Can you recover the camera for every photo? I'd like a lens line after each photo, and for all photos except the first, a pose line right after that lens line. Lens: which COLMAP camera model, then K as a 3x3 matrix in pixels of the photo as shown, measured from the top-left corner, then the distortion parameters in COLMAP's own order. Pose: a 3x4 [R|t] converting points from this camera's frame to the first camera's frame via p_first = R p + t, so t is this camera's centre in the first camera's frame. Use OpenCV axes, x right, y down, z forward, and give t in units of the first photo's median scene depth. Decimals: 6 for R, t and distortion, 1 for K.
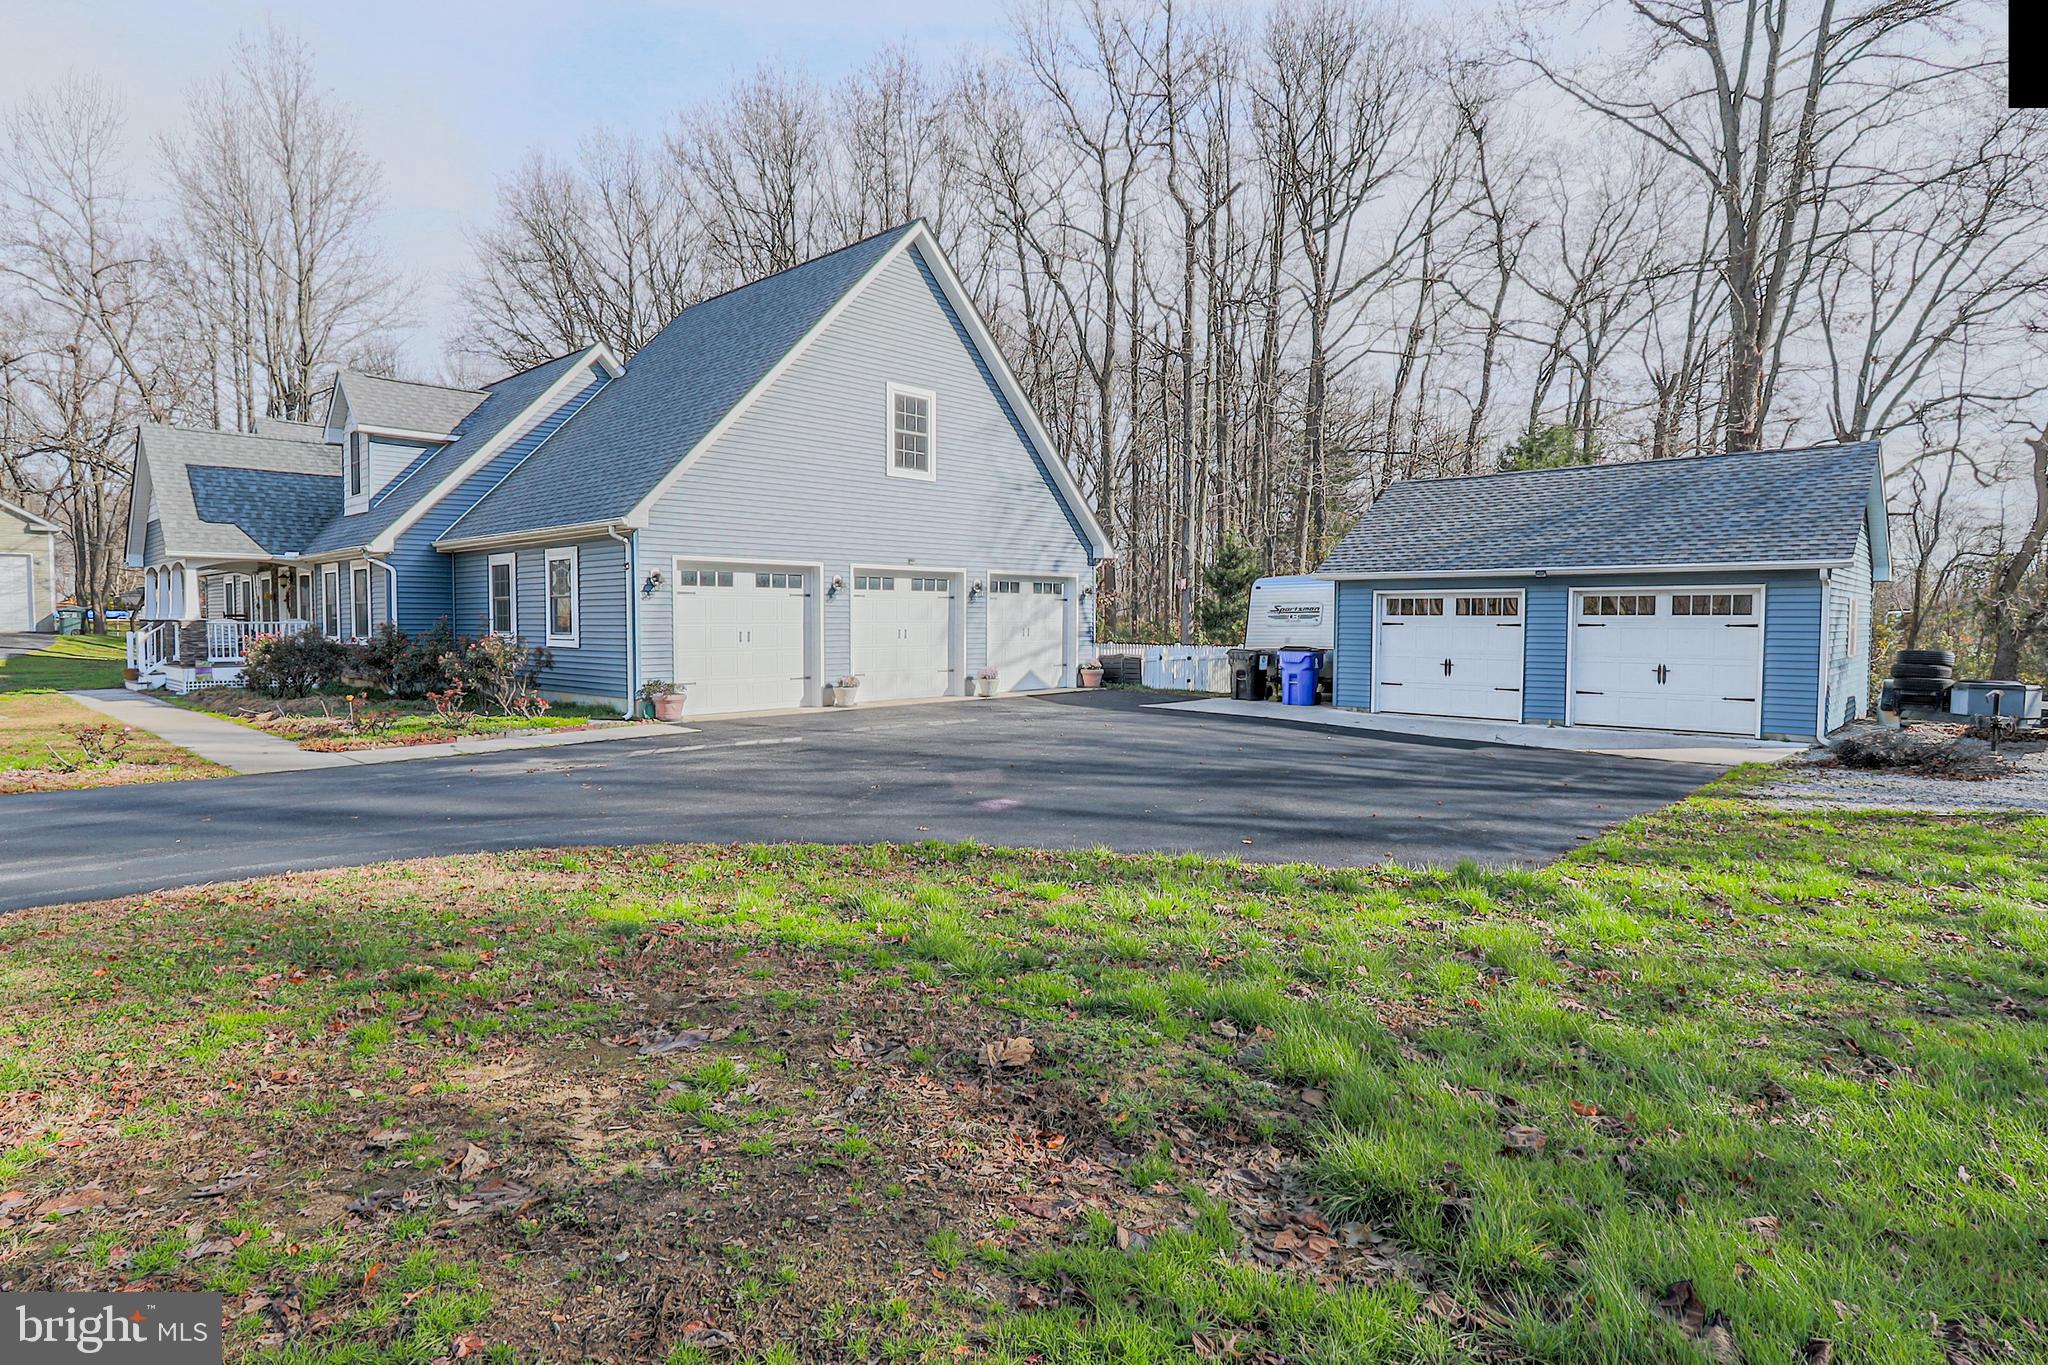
lens RADIAL K [[1061.0, 0, 998.8], [0, 1061.0, 671.5], [0, 0, 1]] dist [-0.009139, -0.001563]
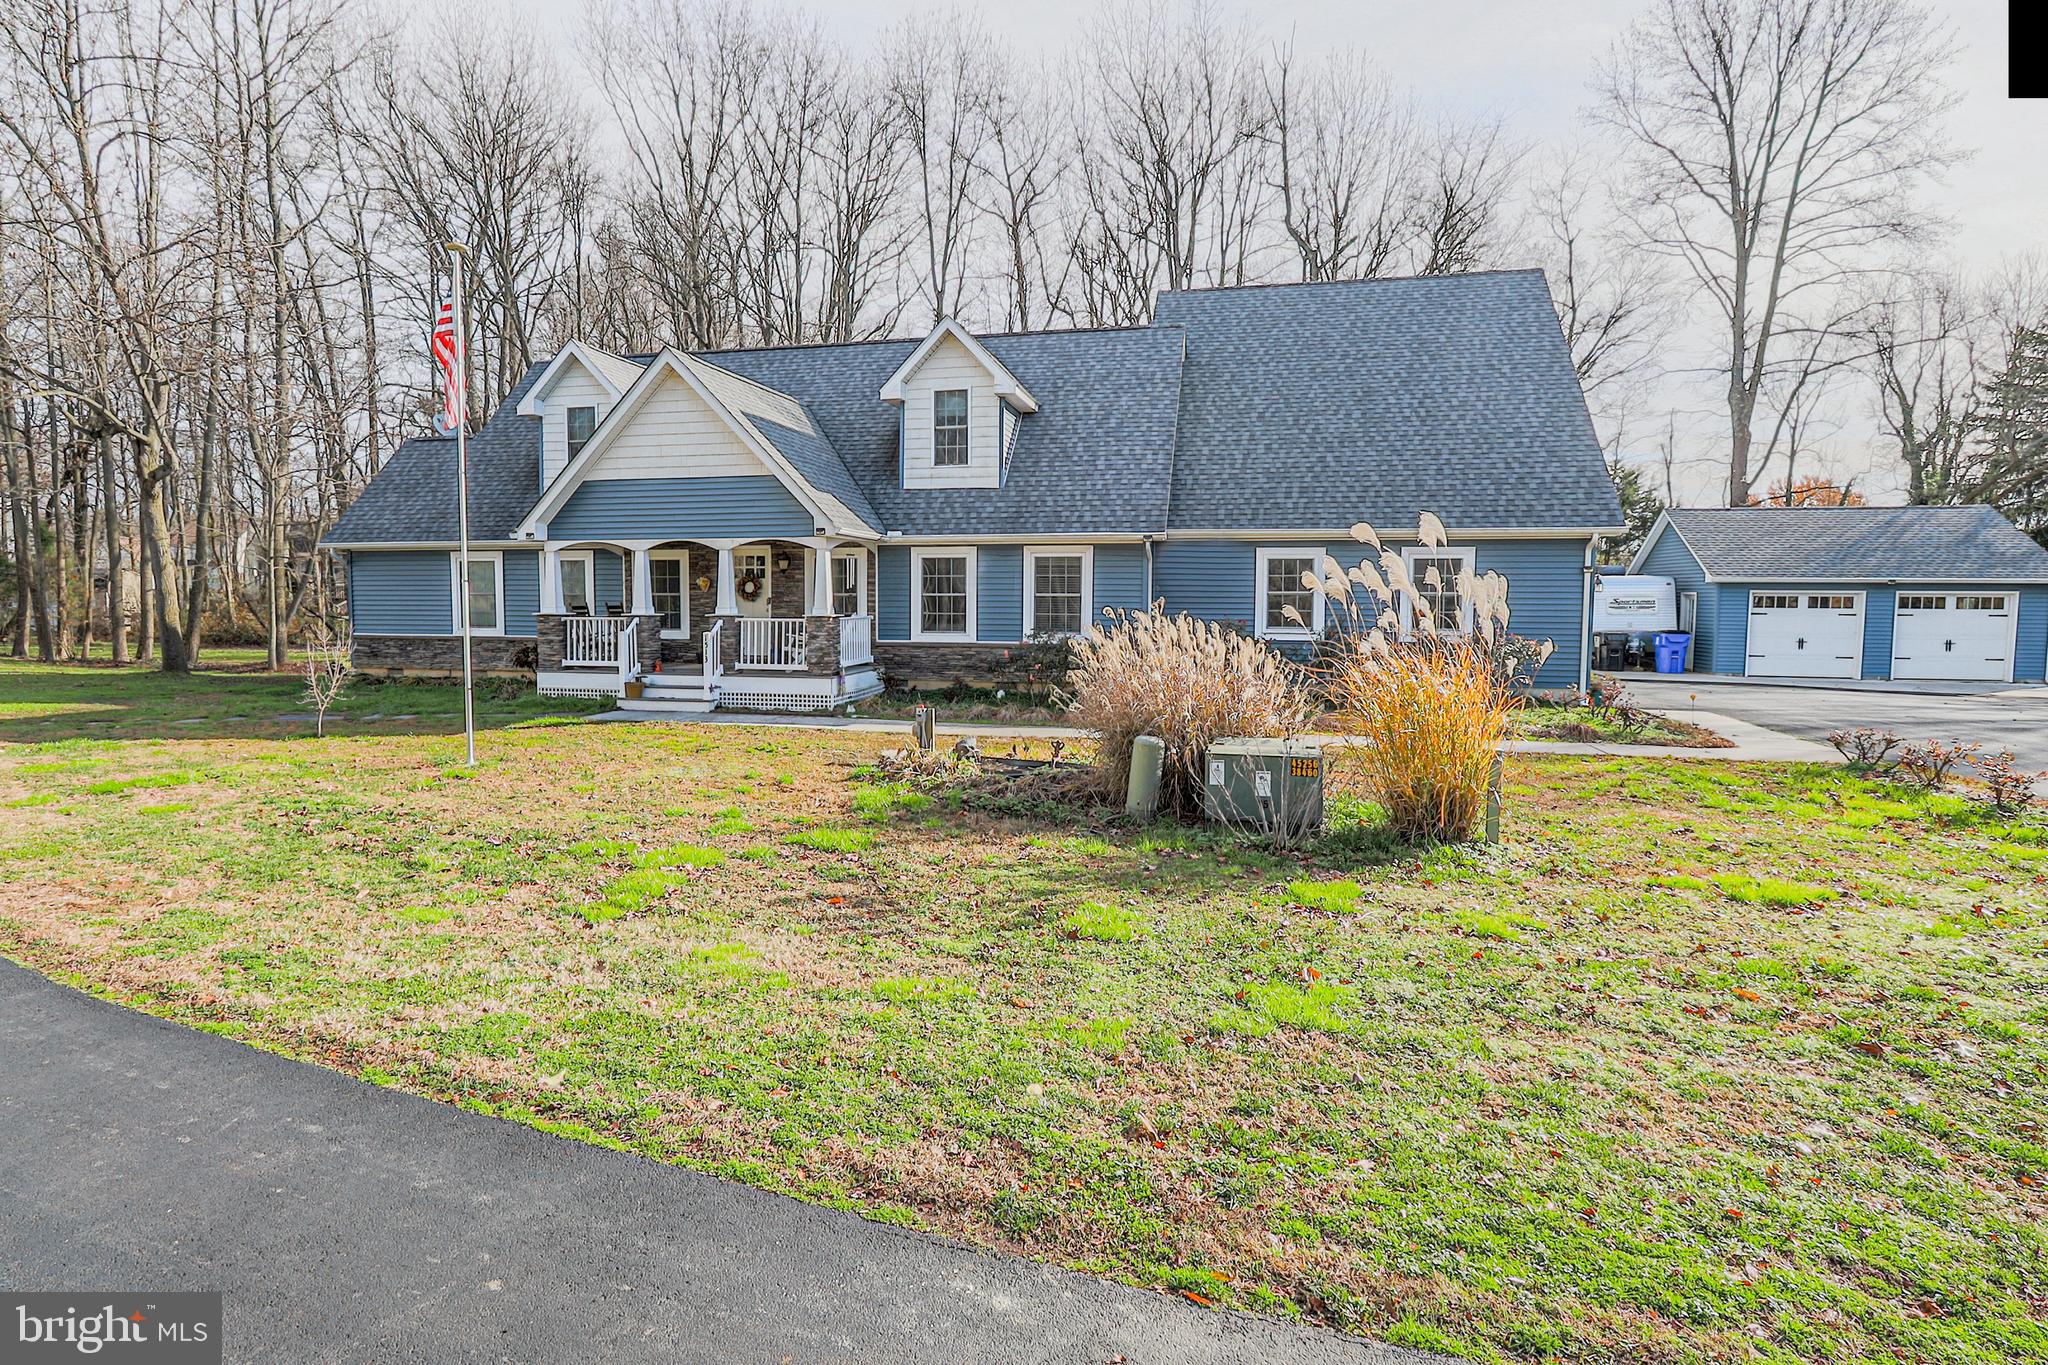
lens RADIAL K [[1039.4, 0, 1024.0], [0, 1039.4, 682.5], [0, 0, 1]] dist [0.005725, 0.000621]
pose [[0.855420, -0.039514, 0.516426, -1.058966], [0.022946, 0.998998, 0.038428, -0.026030], [-0.517427, -0.021022, 0.855469, 0.271950]]
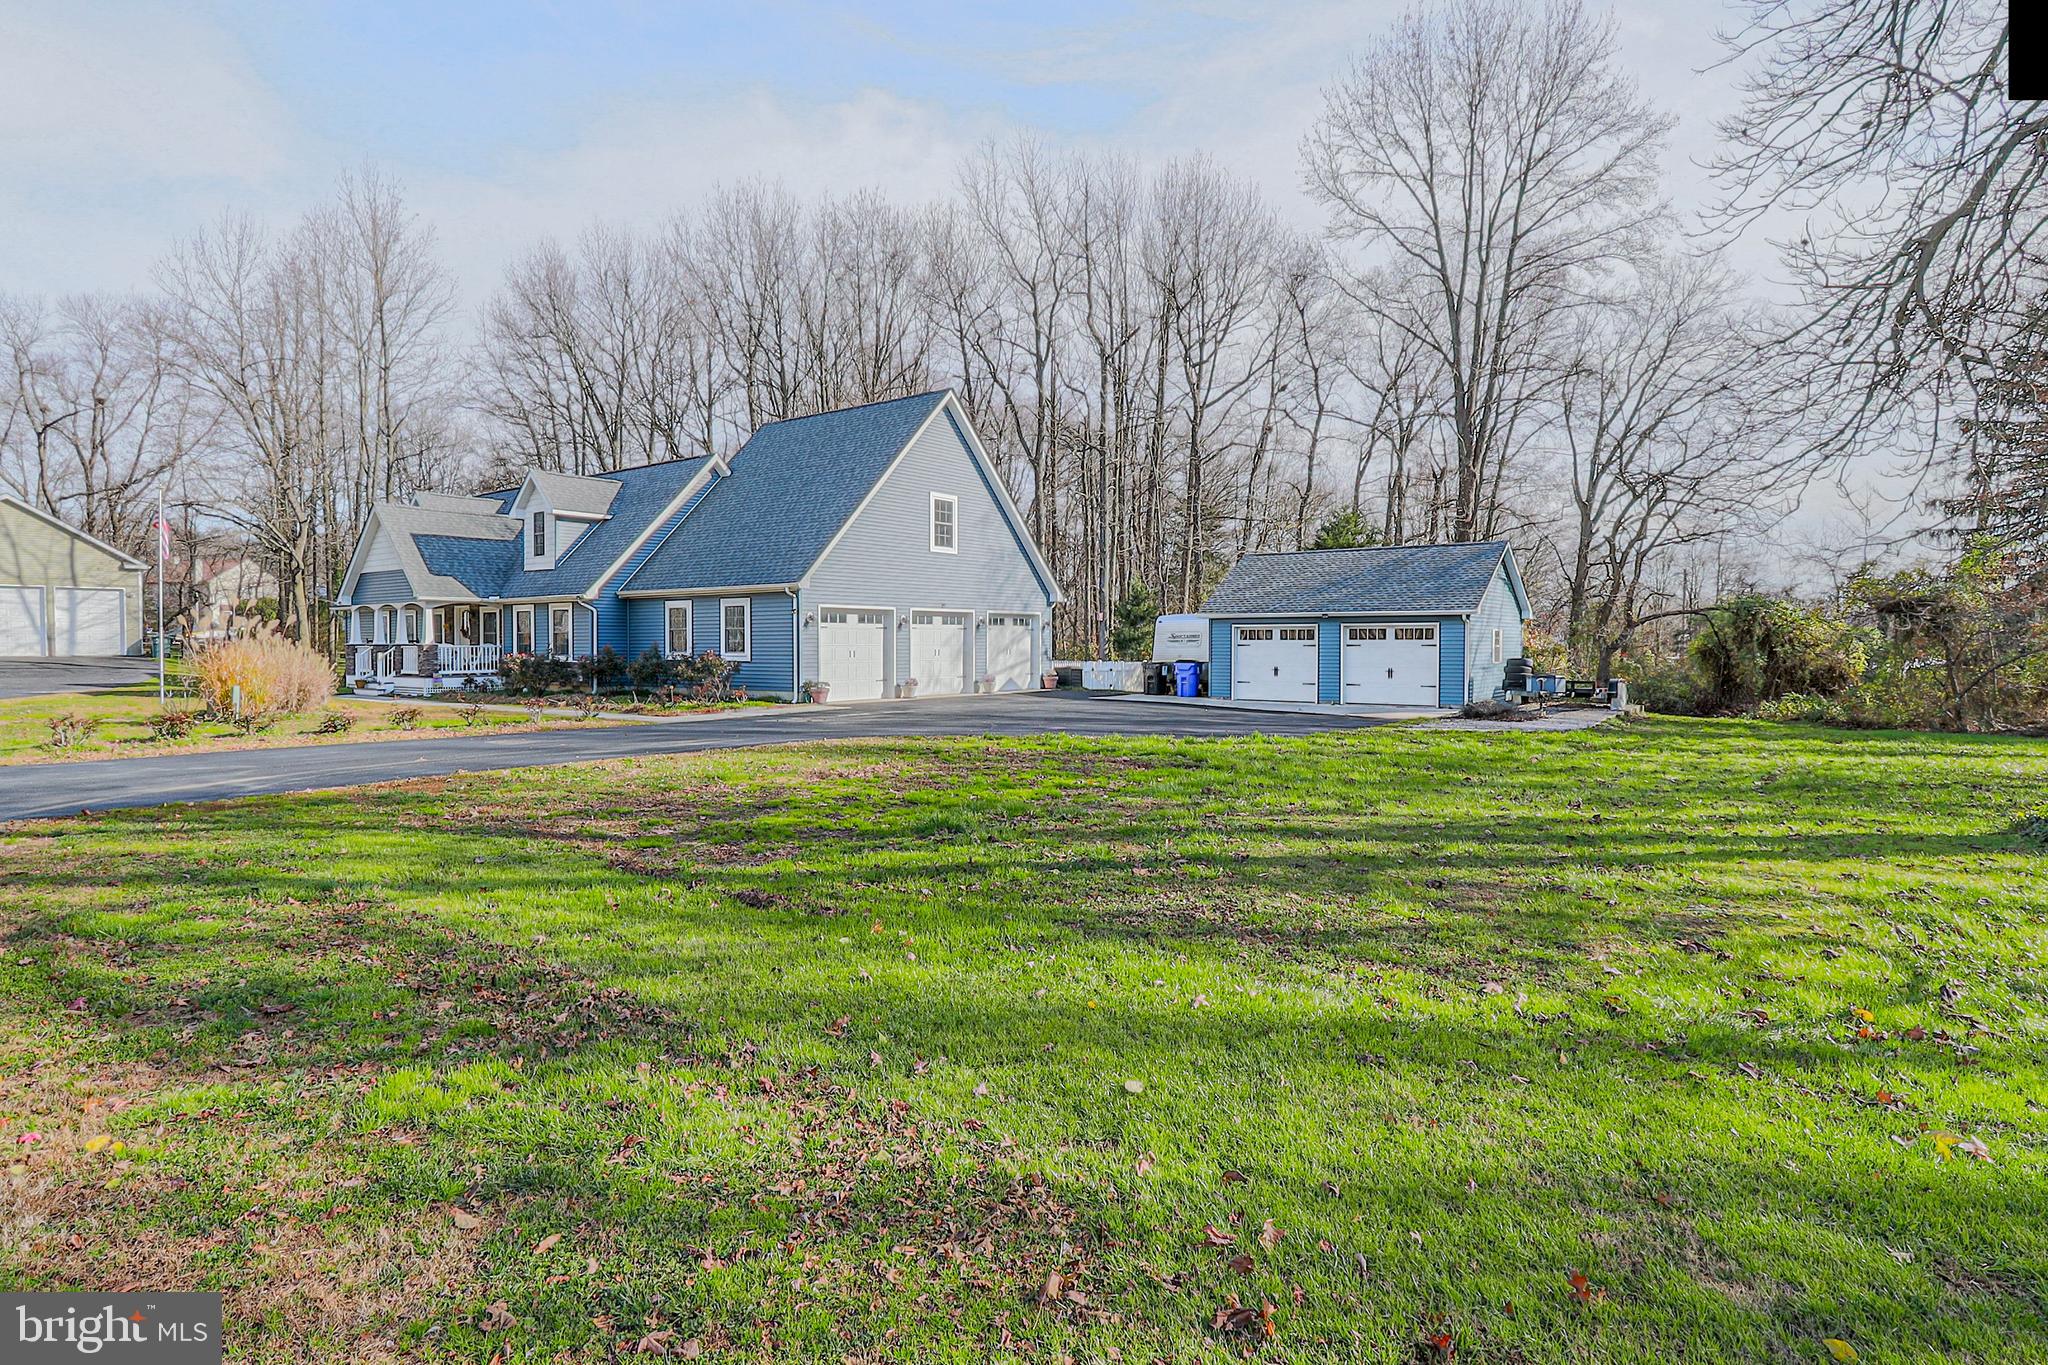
lens RADIAL K [[1061.0, 0, 998.8], [0, 1061.0, 671.5], [0, 0, 1]] dist [-0.009139, -0.001563]
pose [[0.994112, -0.004728, 0.108256, -0.158038], [0.007143, 0.999734, -0.021933, 0.025190], [-0.108123, 0.022577, 0.993881, -0.510291]]
